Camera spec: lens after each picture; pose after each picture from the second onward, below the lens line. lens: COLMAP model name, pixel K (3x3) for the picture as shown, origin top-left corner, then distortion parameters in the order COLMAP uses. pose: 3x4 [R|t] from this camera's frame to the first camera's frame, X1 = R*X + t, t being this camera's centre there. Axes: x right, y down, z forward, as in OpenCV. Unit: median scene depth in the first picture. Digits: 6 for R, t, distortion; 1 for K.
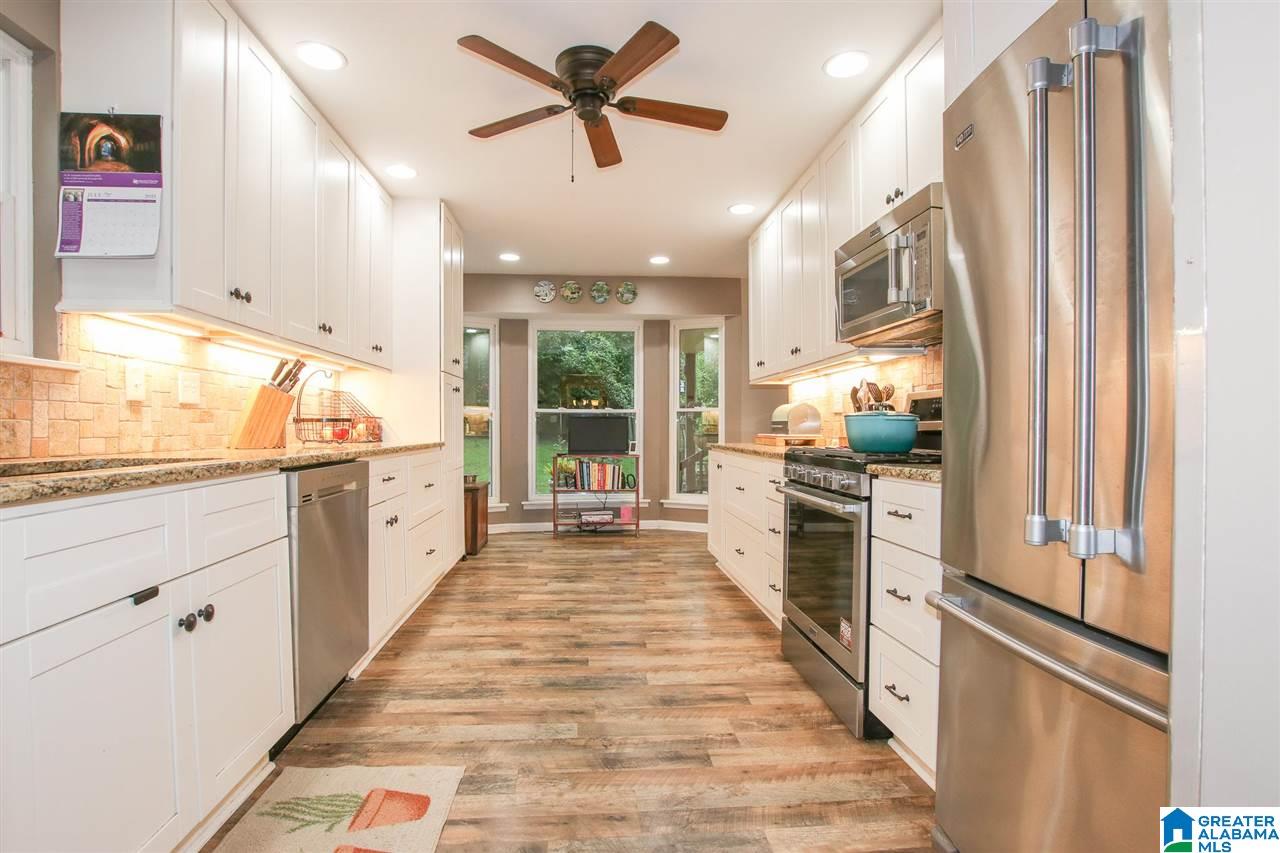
lens RADIAL K [[604.1, 0, 628.1], [0, 604.1, 436.9], [0, 0, 1]] dist [-0.033982, 0.005947]
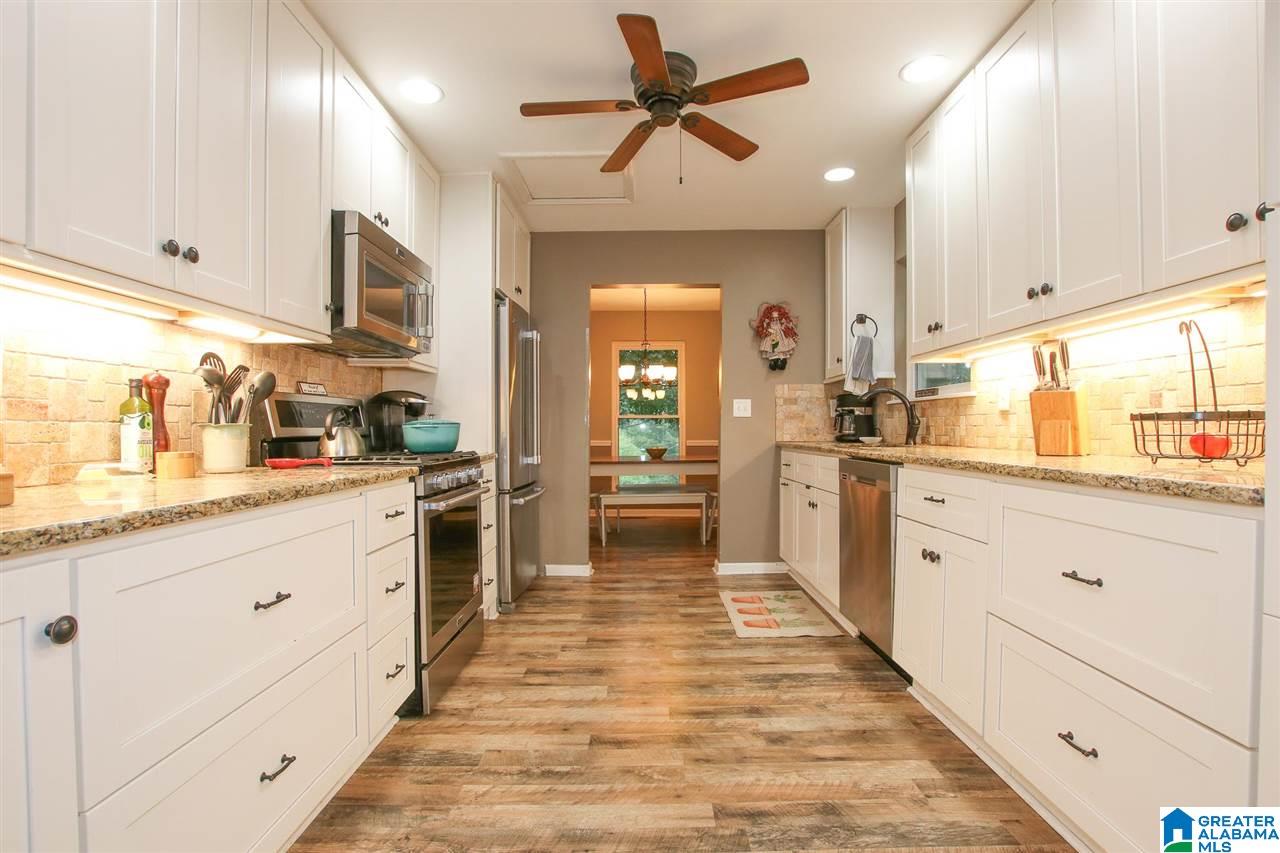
lens RADIAL K [[604.1, 0, 628.1], [0, 604.1, 436.9], [0, 0, 1]] dist [-0.033982, 0.005947]
pose [[-0.995219, 0.002818, 0.097624, -0.122263], [0.005487, 0.999618, 0.027078, -0.042941], [-0.097511, 0.027484, -0.994855, 2.435517]]
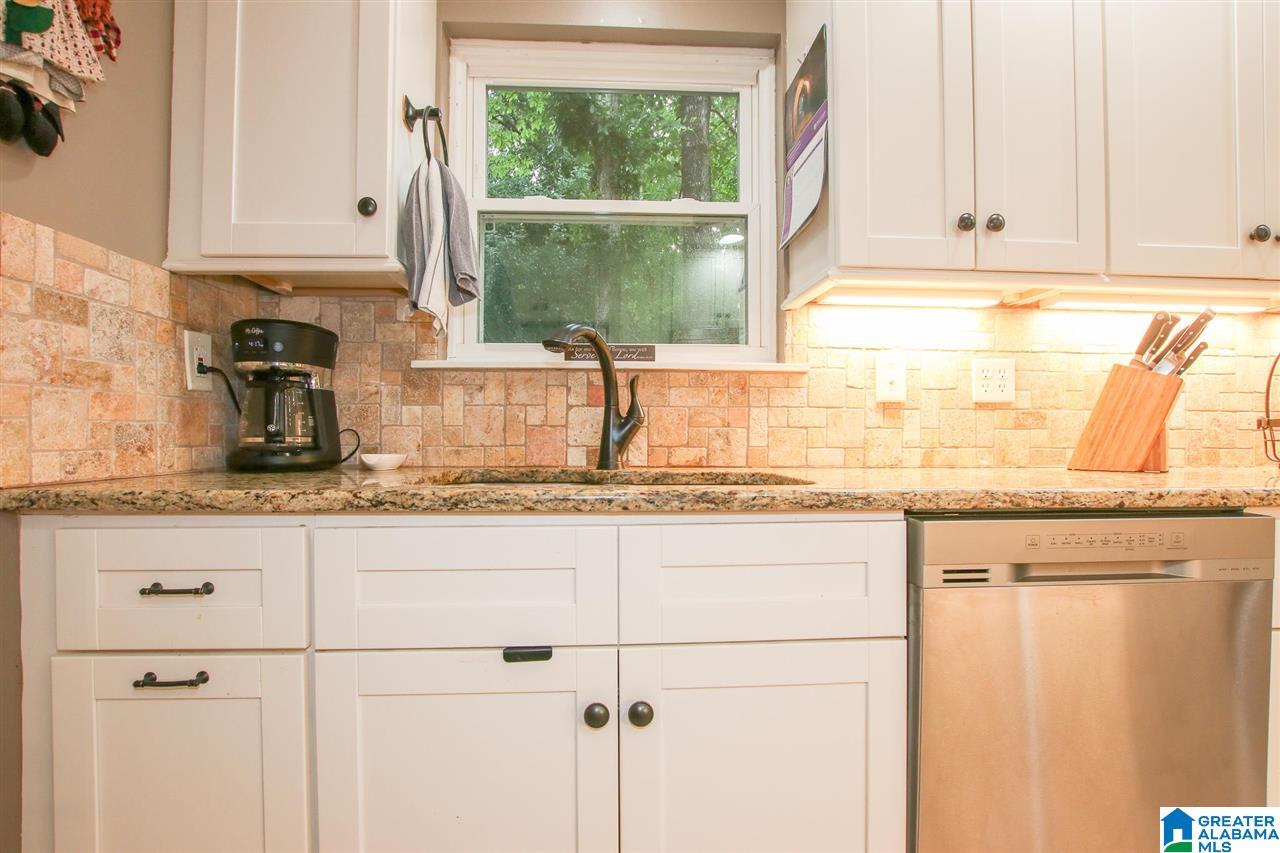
lens RADIAL K [[596.5, 0, 637.2], [0, 596.5, 436.9], [0, 0, 1]] dist [-0.034488, 0.004907]
pose [[-0.024381, 0.001372, -0.999702, -0.029332], [-0.016427, 0.999864, 0.001773, -0.010584], [0.999568, 0.016465, -0.024355, 0.684226]]
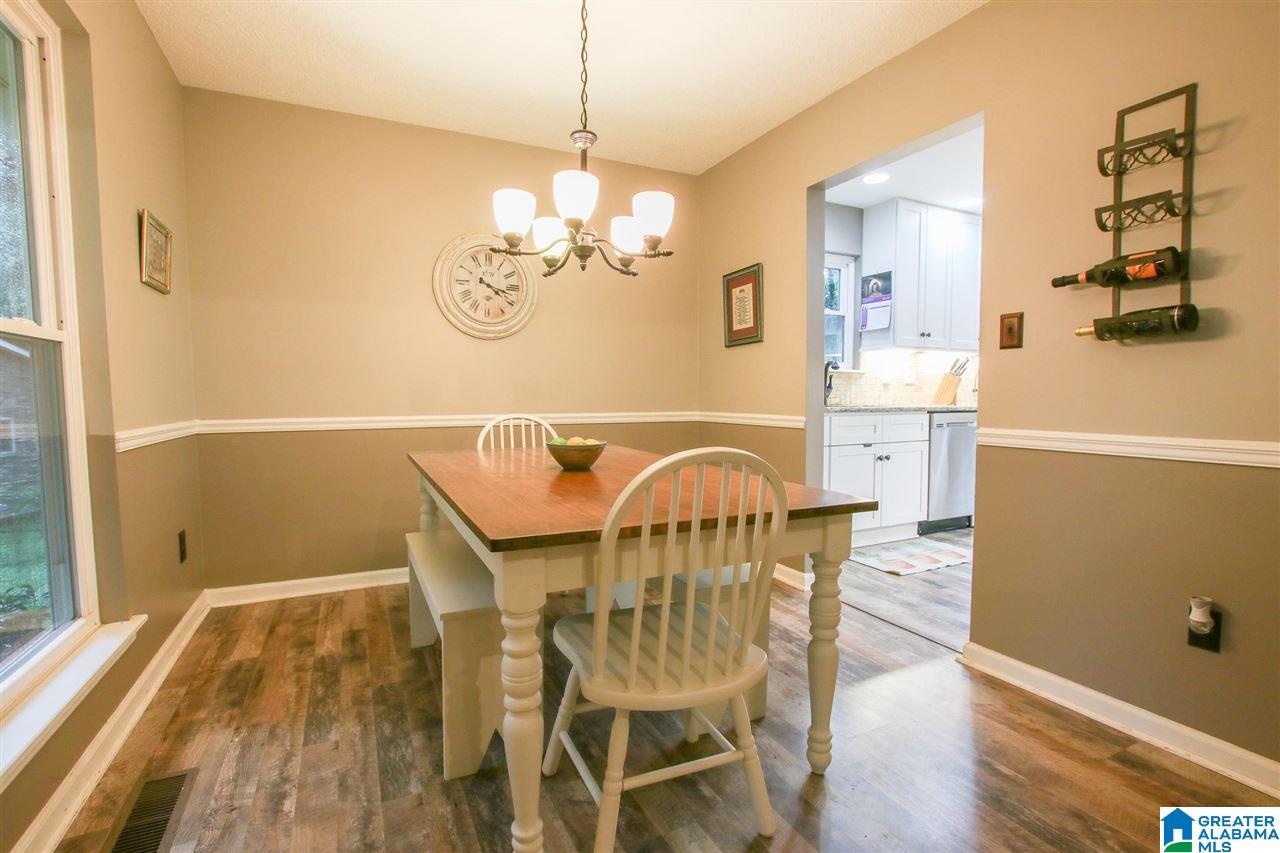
lens RADIAL K [[596.5, 0, 637.2], [0, 596.5, 436.9], [0, 0, 1]] dist [-0.034488, 0.004907]
pose [[0.365637, 0.067207, -0.928328, 1.063891], [-0.012795, 0.997658, 0.067187, 0.007986], [0.930670, -0.012688, 0.365641, -0.838619]]
